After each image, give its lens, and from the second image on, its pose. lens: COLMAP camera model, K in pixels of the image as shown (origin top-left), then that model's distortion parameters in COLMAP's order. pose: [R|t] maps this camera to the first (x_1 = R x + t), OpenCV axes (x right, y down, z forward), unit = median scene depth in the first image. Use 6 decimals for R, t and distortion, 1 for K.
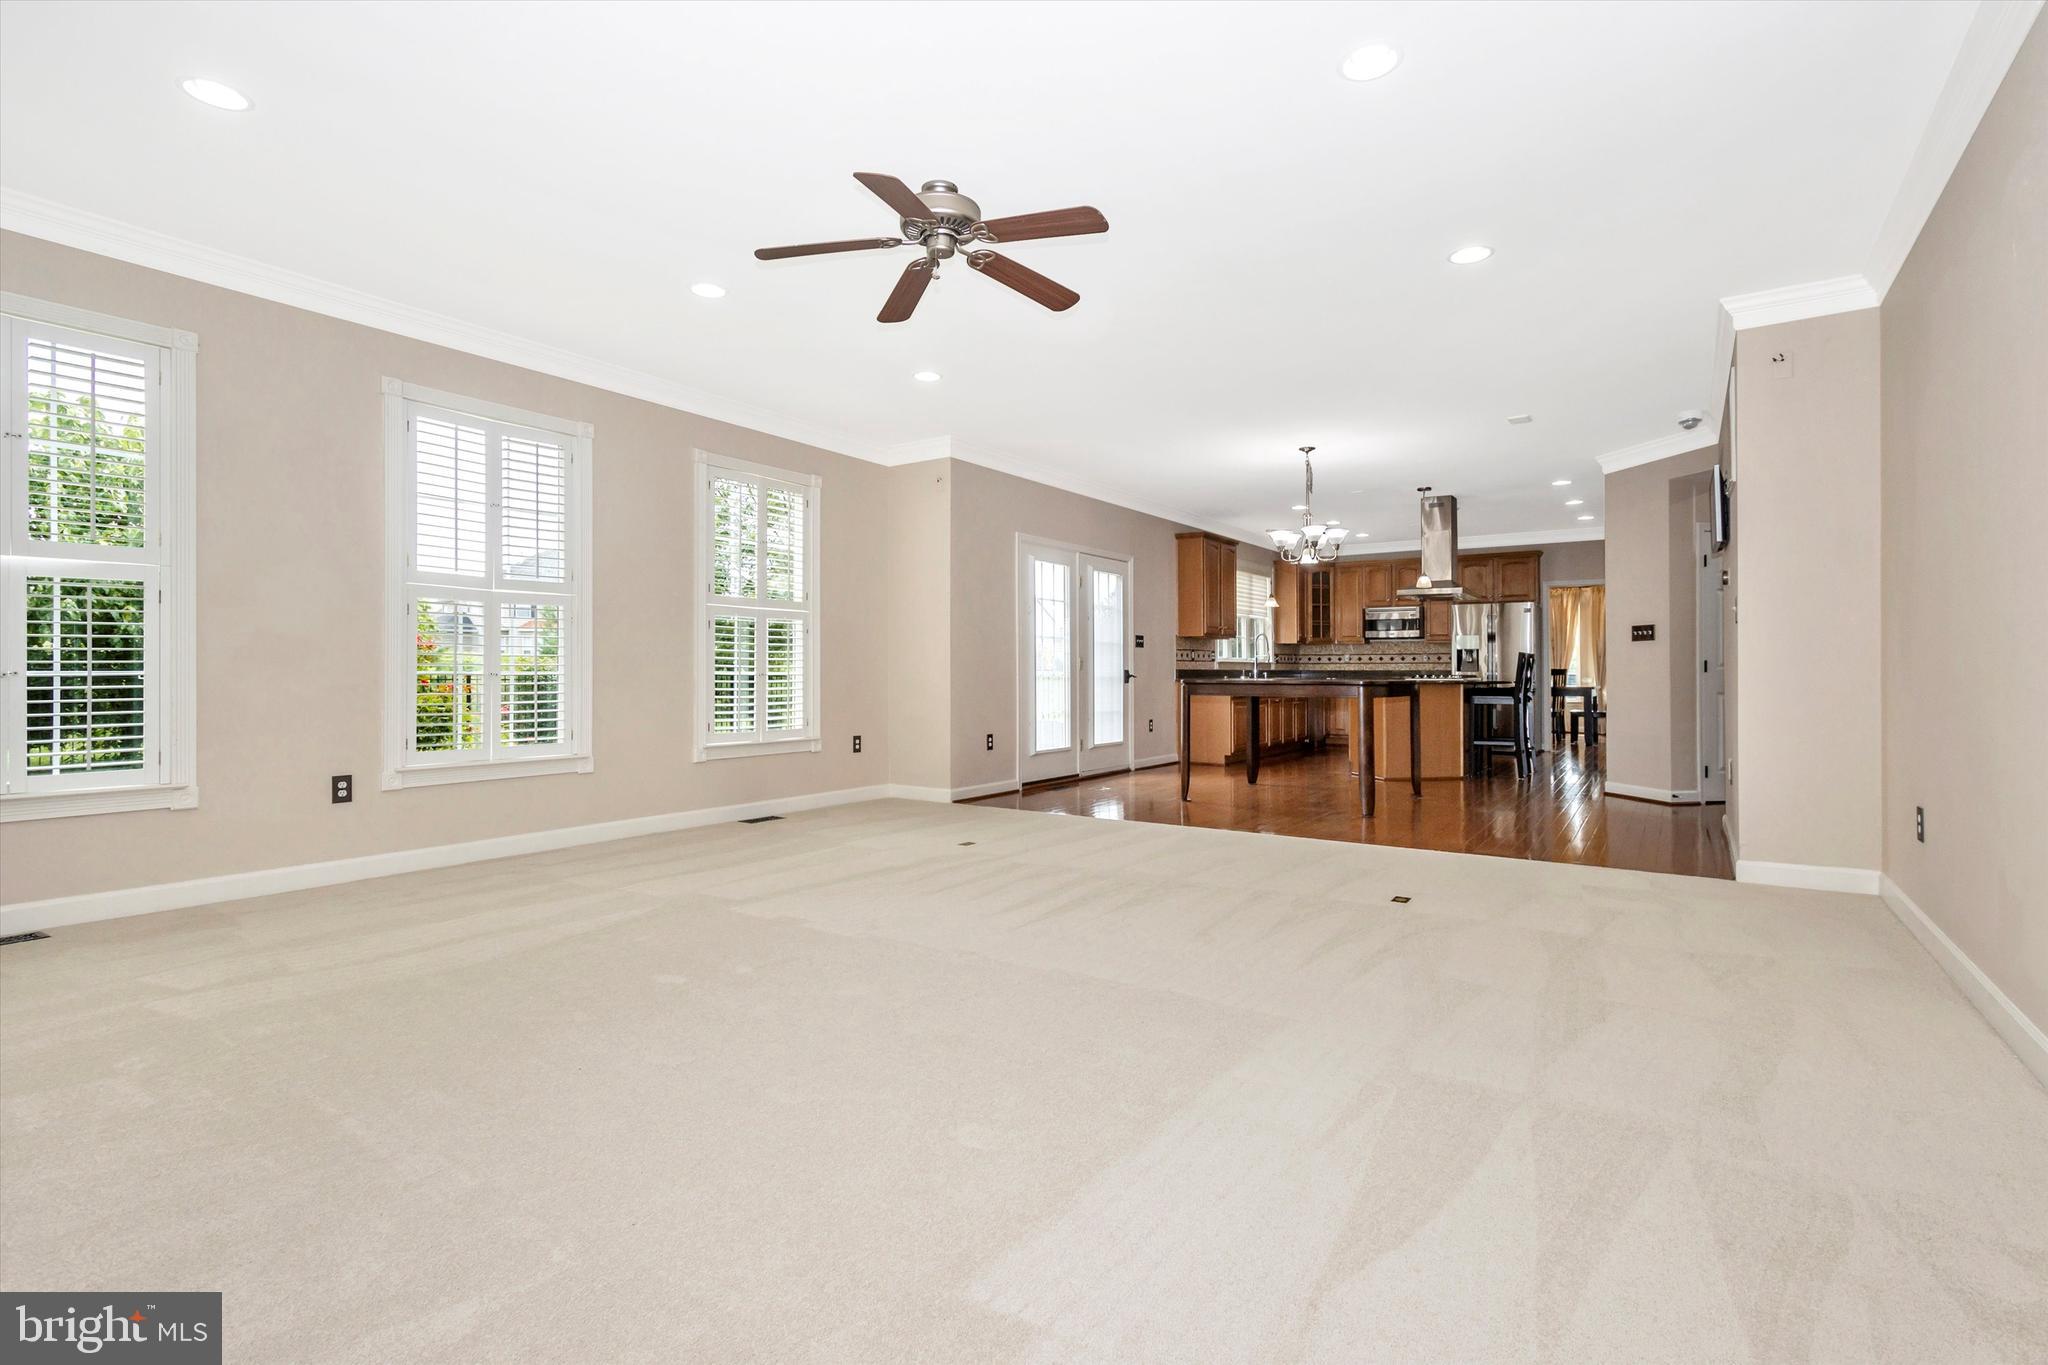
lens RADIAL K [[959.6, 0, 1022.3], [0, 959.6, 665.5], [0, 0, 1]] dist [0.020875, 0.000116]
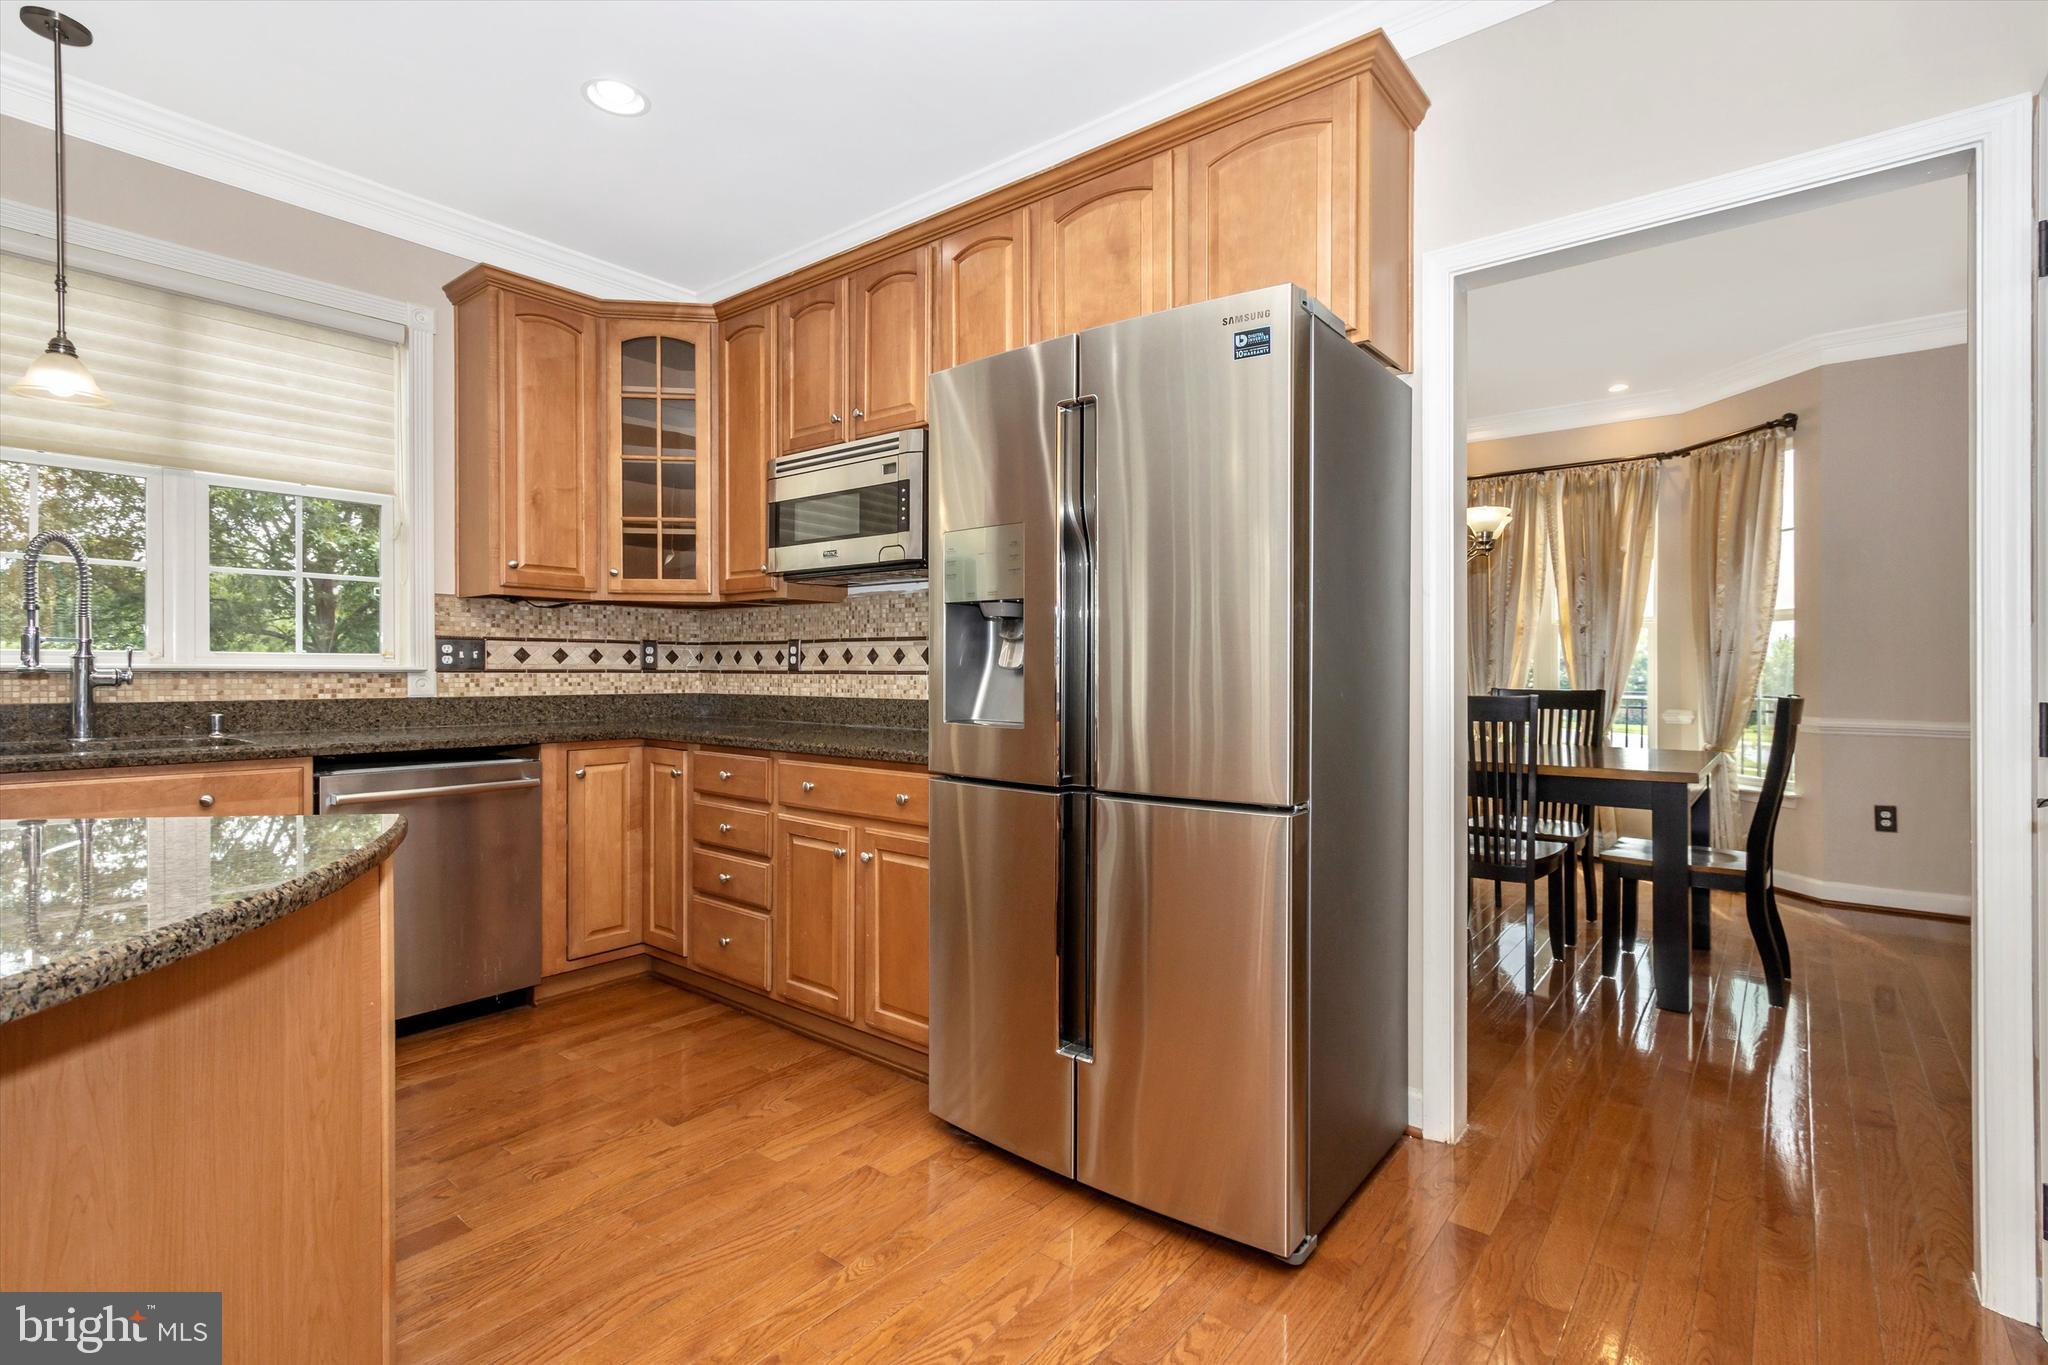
lens RADIAL K [[948.2, 0, 1021.5], [0, 948.2, 675.6], [0, 0, 1]] dist [0.004878, 0.000662]
pose [[0.996611, 0.003017, -0.082200, 0.504995], [-0.002207, 0.999948, 0.009953, -0.004919], [0.082226, -0.009738, 0.996566, 0.854733]]
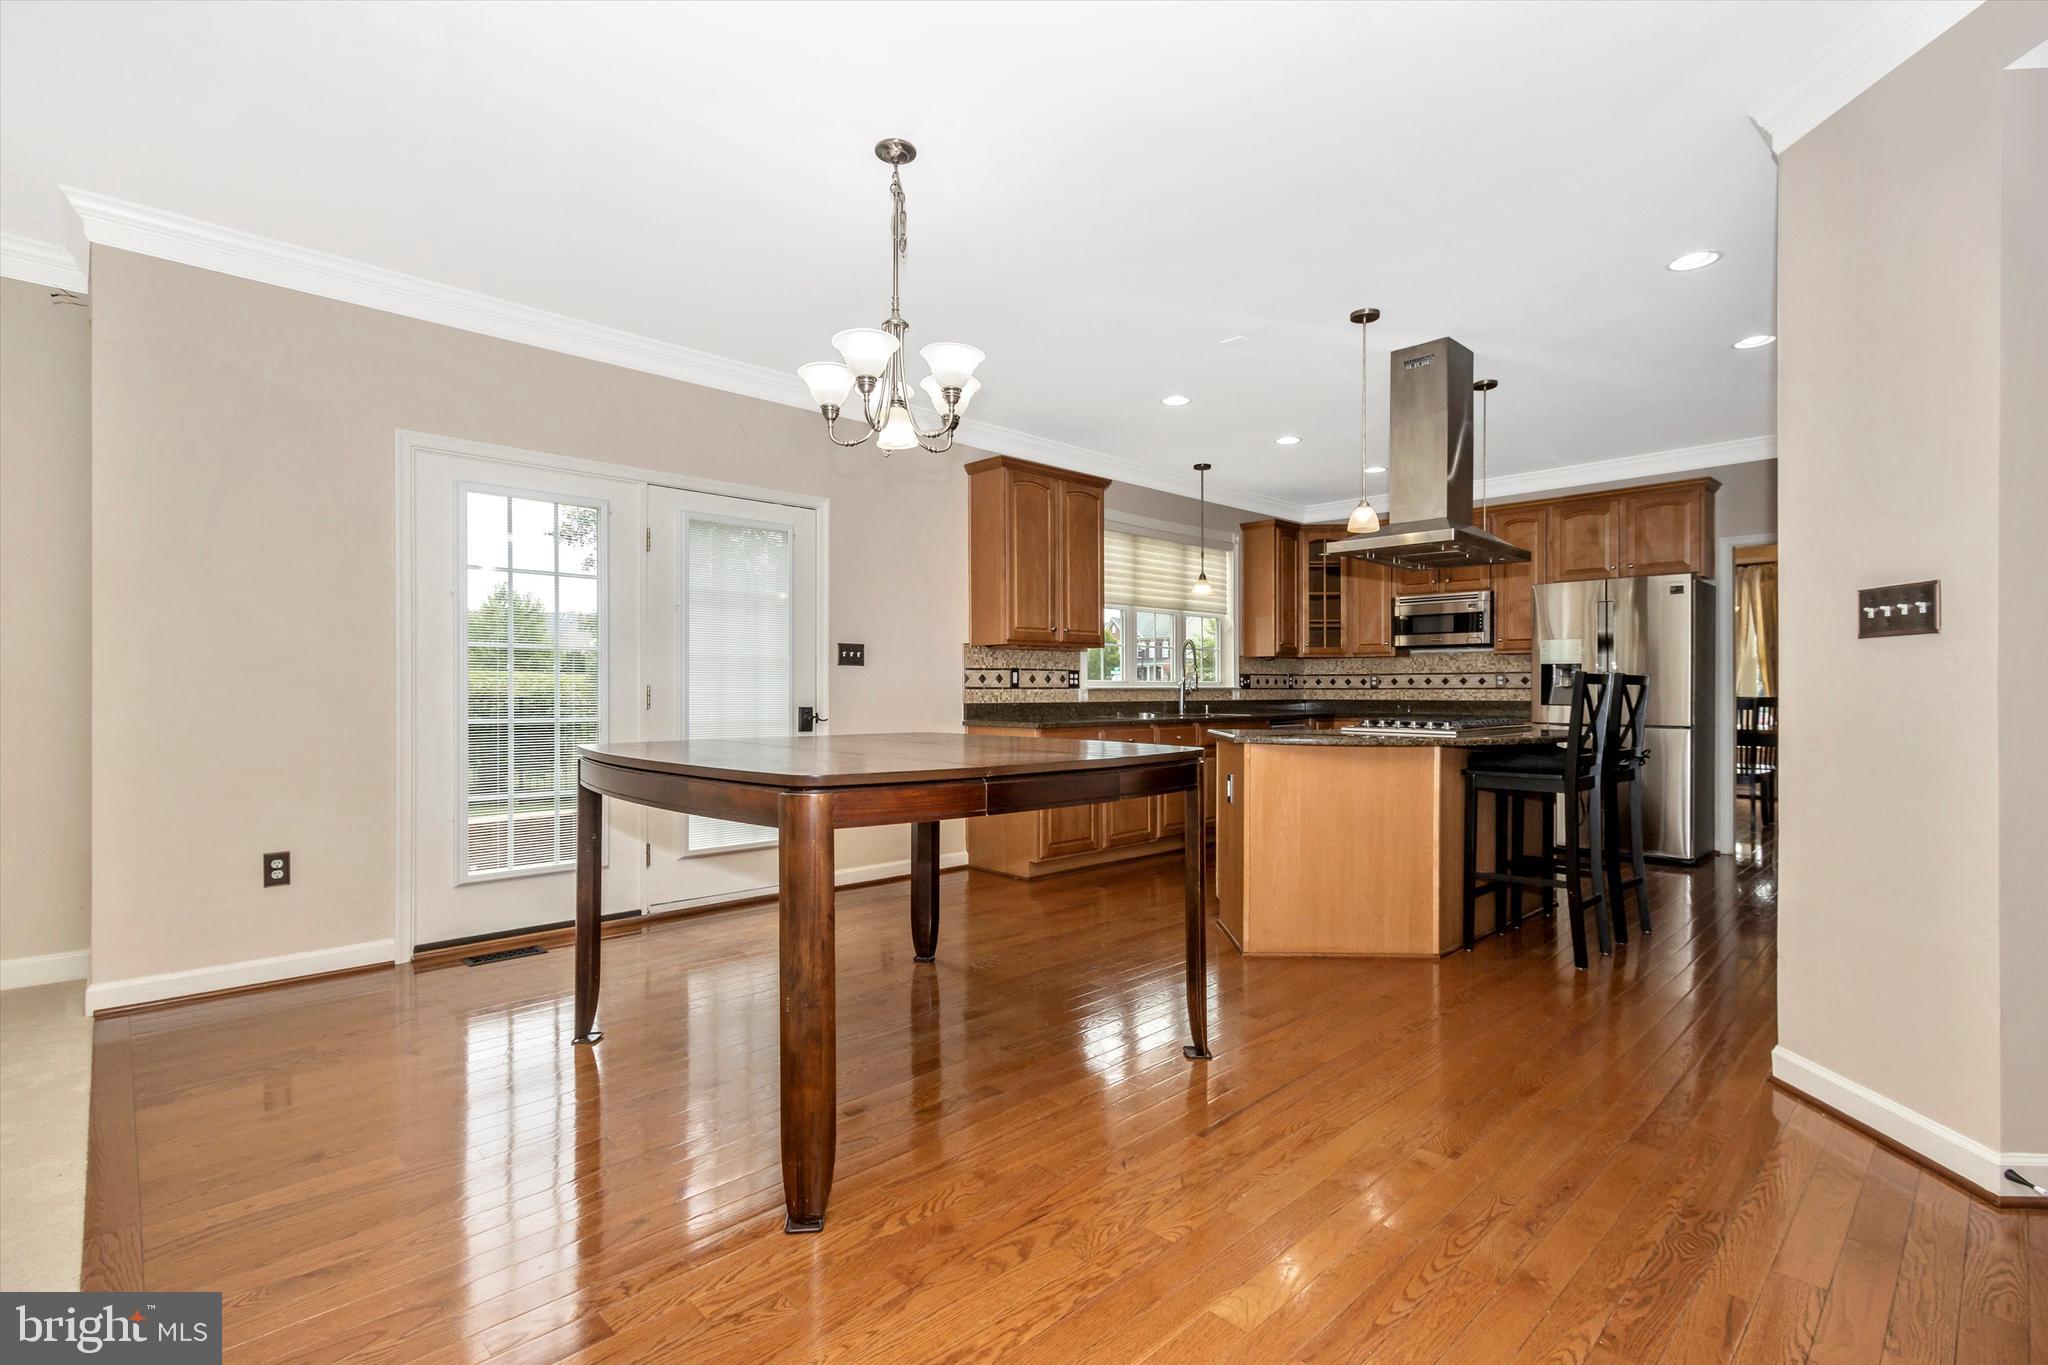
lens RADIAL K [[955.6, 0, 1005.7], [0, 955.6, 691.5], [0, 0, 1]] dist [0.004731, 0.000422]
pose [[0.977543, -0.000130, -0.210737, 0.278460], [0.001919, 0.999964, 0.008285, -0.007083], [0.210728, -0.008504, 0.977508, 0.416662]]
